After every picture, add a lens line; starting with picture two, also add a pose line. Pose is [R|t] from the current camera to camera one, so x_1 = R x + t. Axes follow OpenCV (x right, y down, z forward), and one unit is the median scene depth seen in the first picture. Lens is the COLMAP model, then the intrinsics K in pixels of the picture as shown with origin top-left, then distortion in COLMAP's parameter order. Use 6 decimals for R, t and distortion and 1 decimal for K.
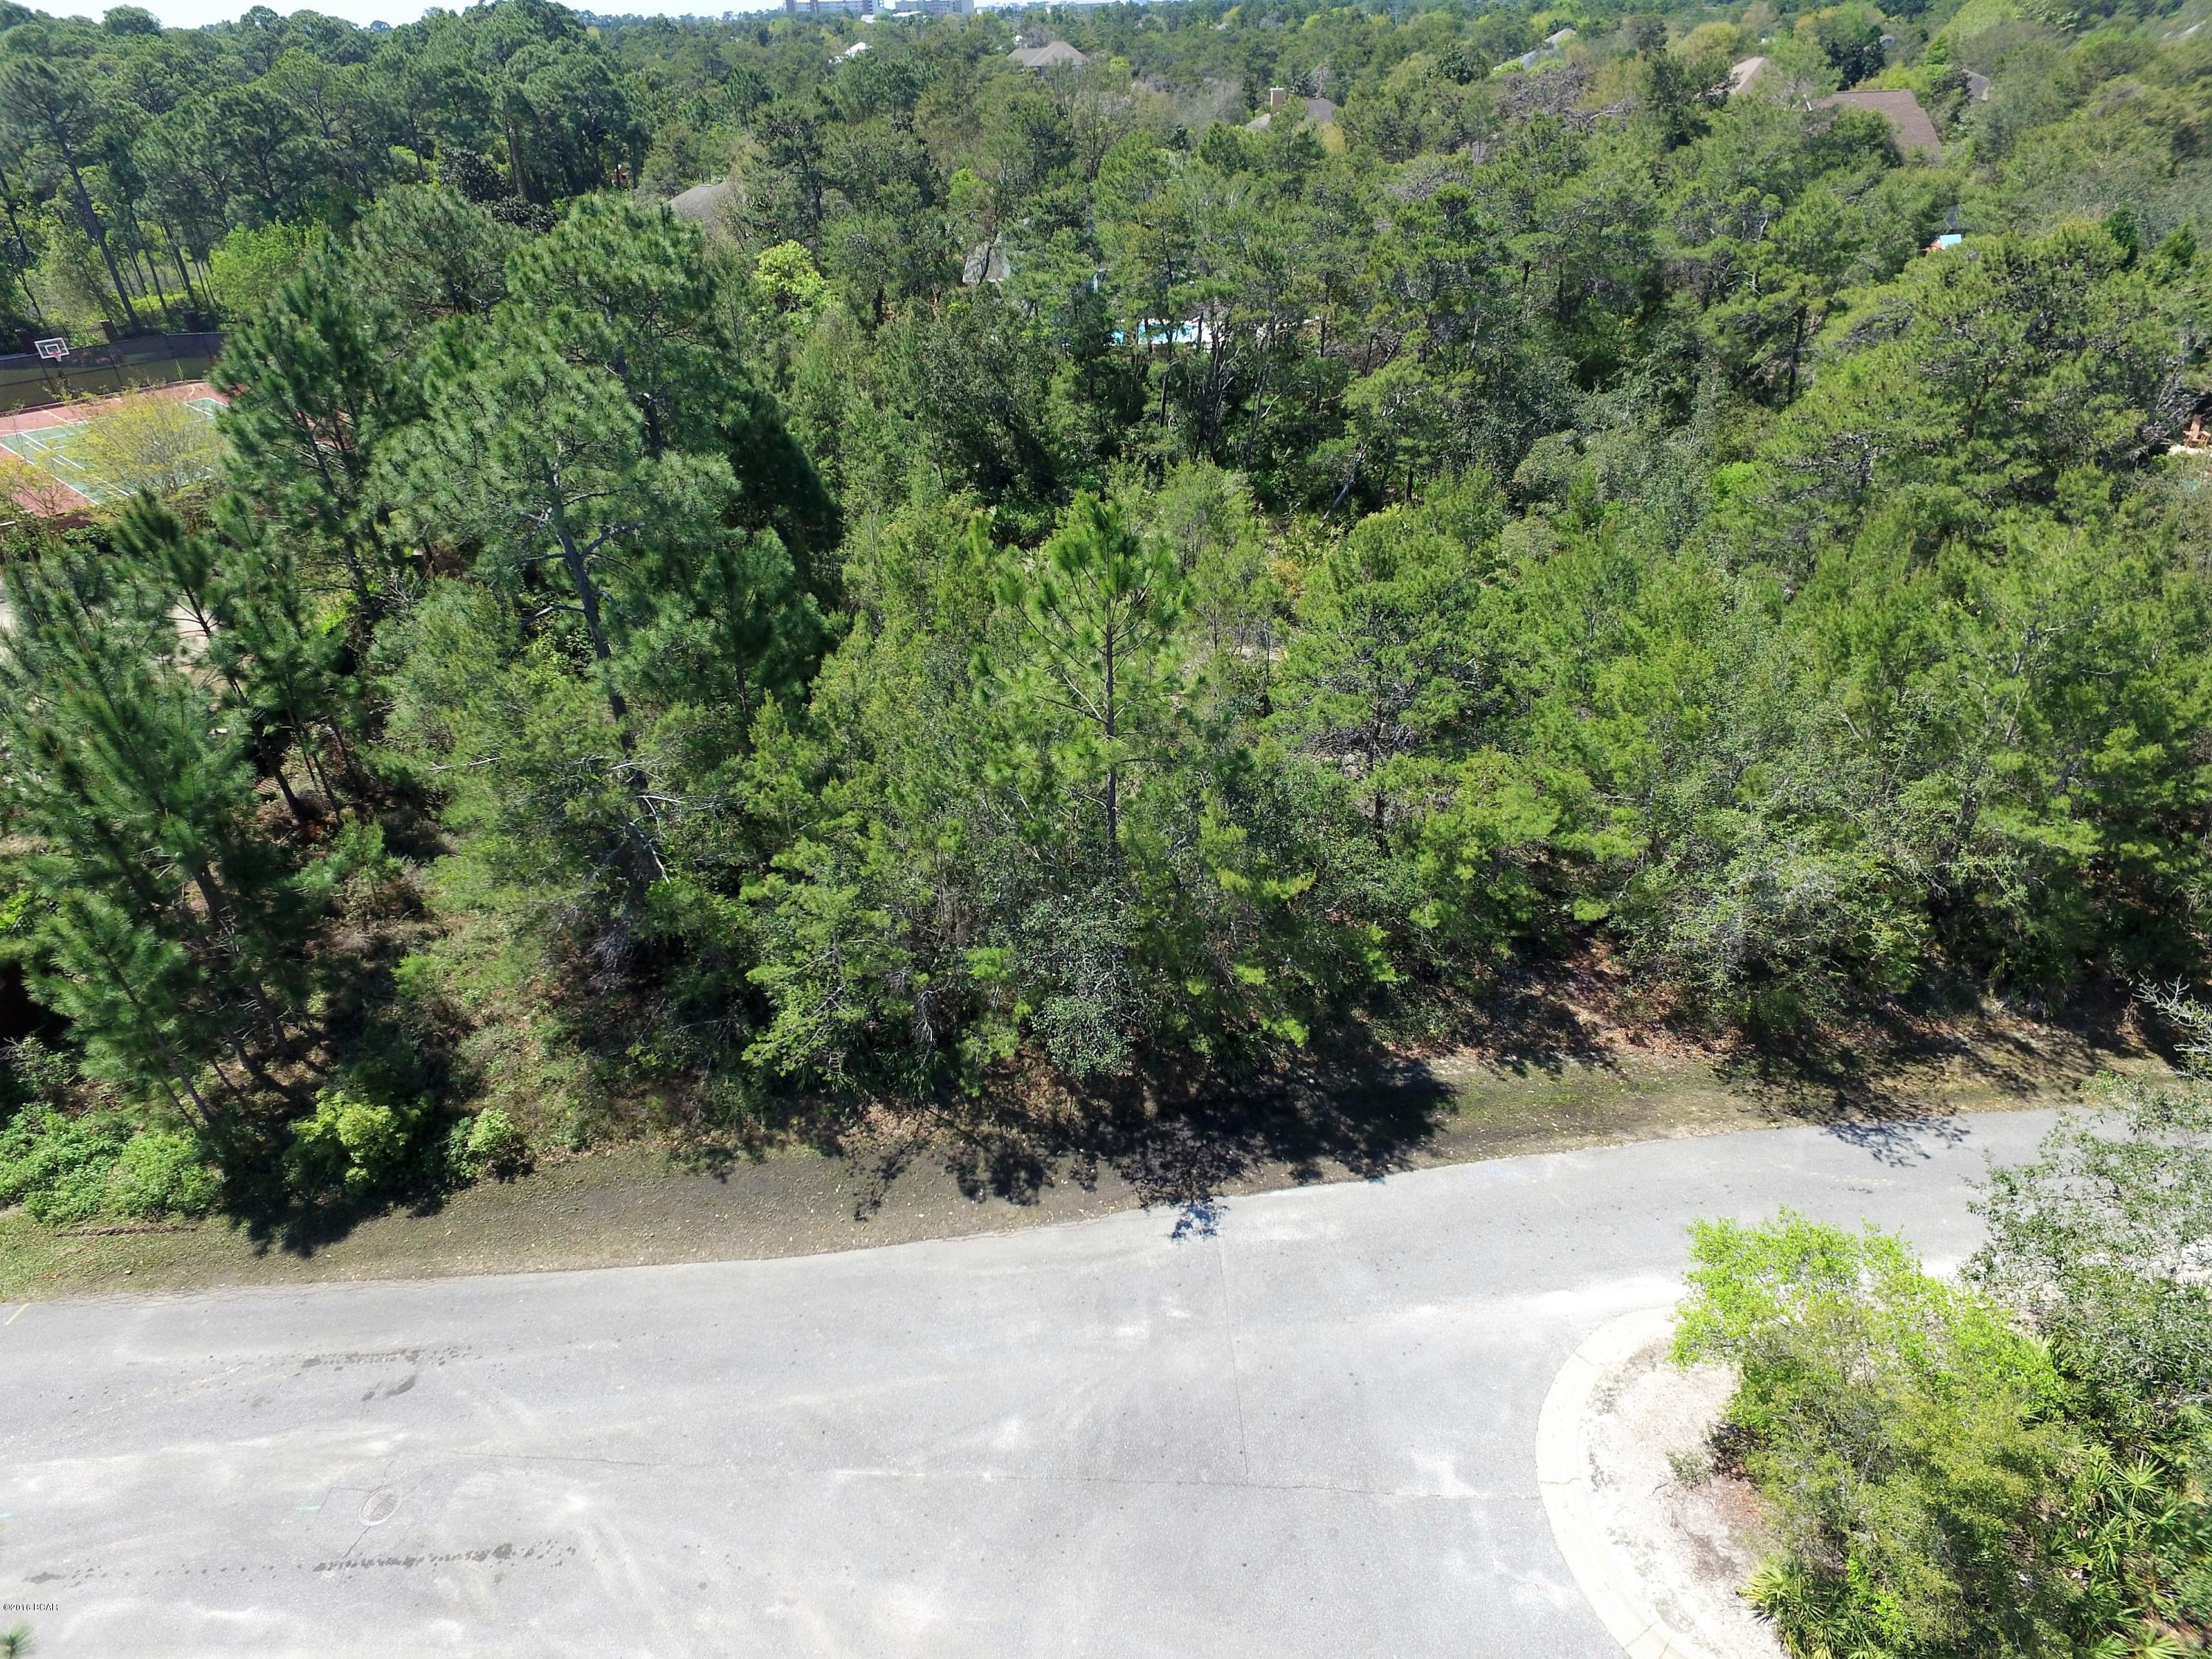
lens RADIAL K [[1375.8, 0, 1105.8], [0, 1375.8, 827.3], [0, 0, 1]] dist [-0.010121, 0.013462]
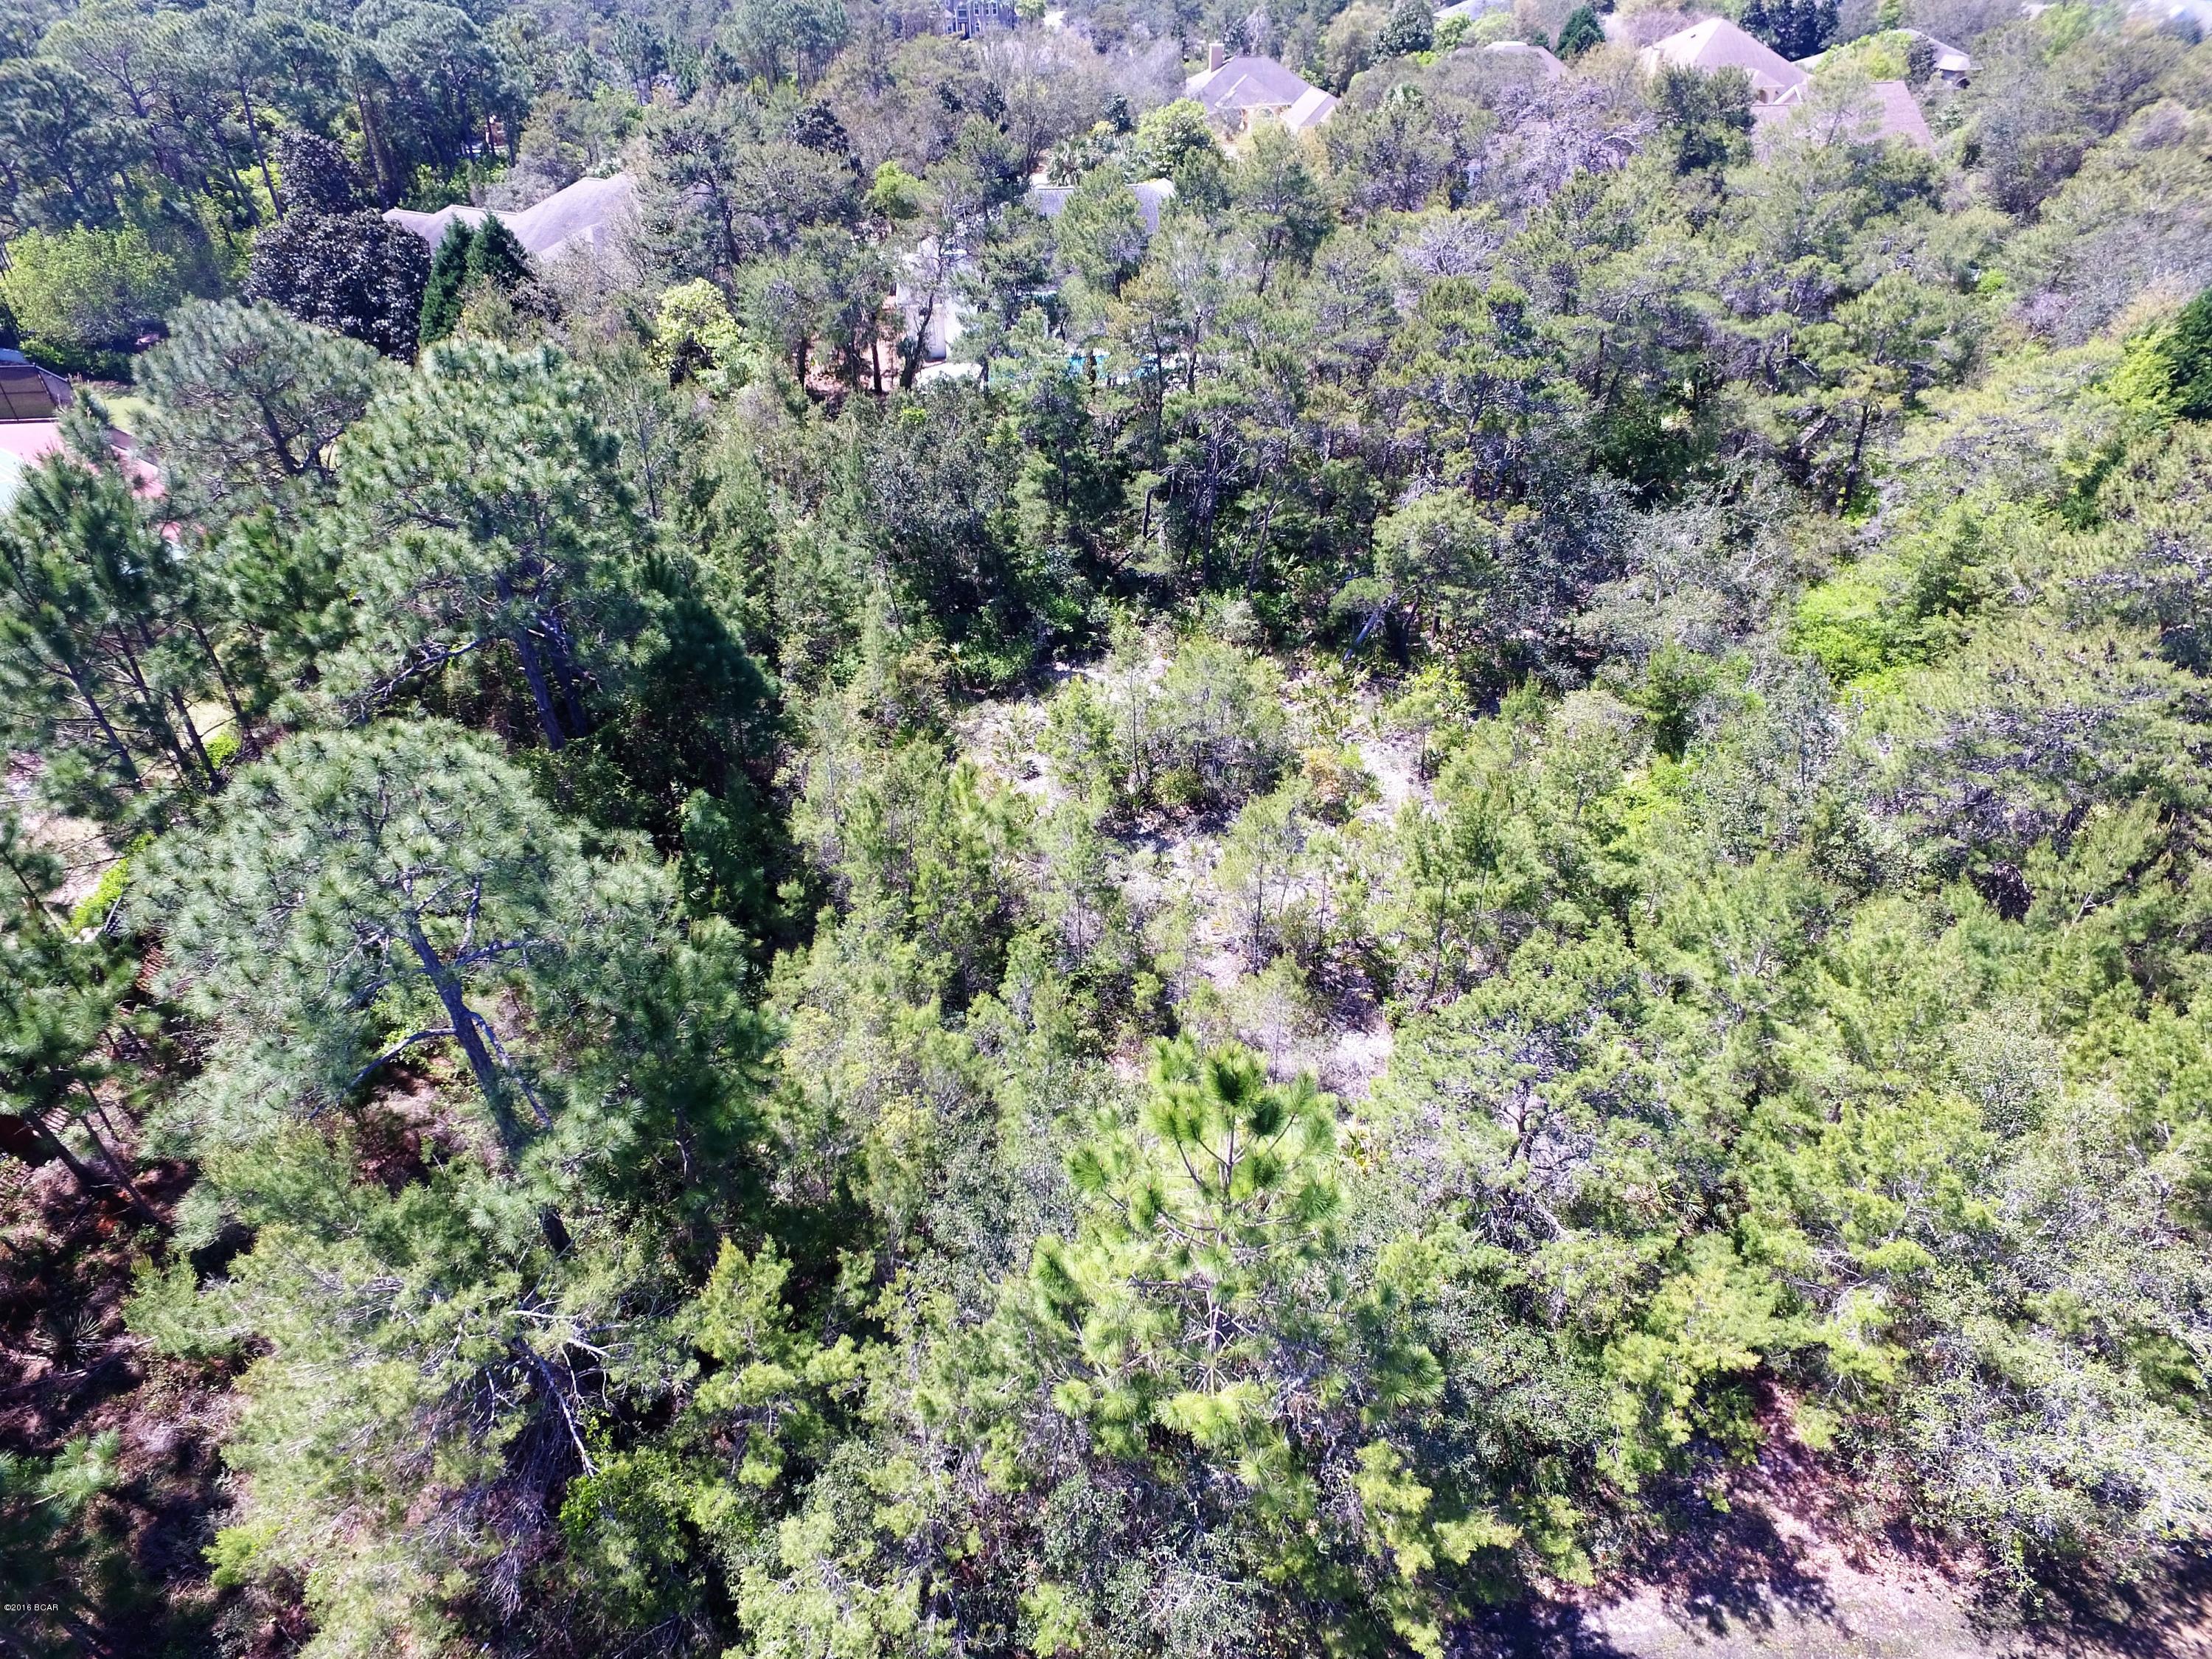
lens RADIAL K [[1345.4, 0, 1102.6], [0, 1345.4, 829.1], [0, 0, 1]] dist [-0.001141, 0.005358]
pose [[0.997846, -0.017653, 0.063180, -0.046153], [0.013432, 0.997688, 0.066622, -0.172668], [-0.064210, -0.065630, 0.995776, 0.155027]]
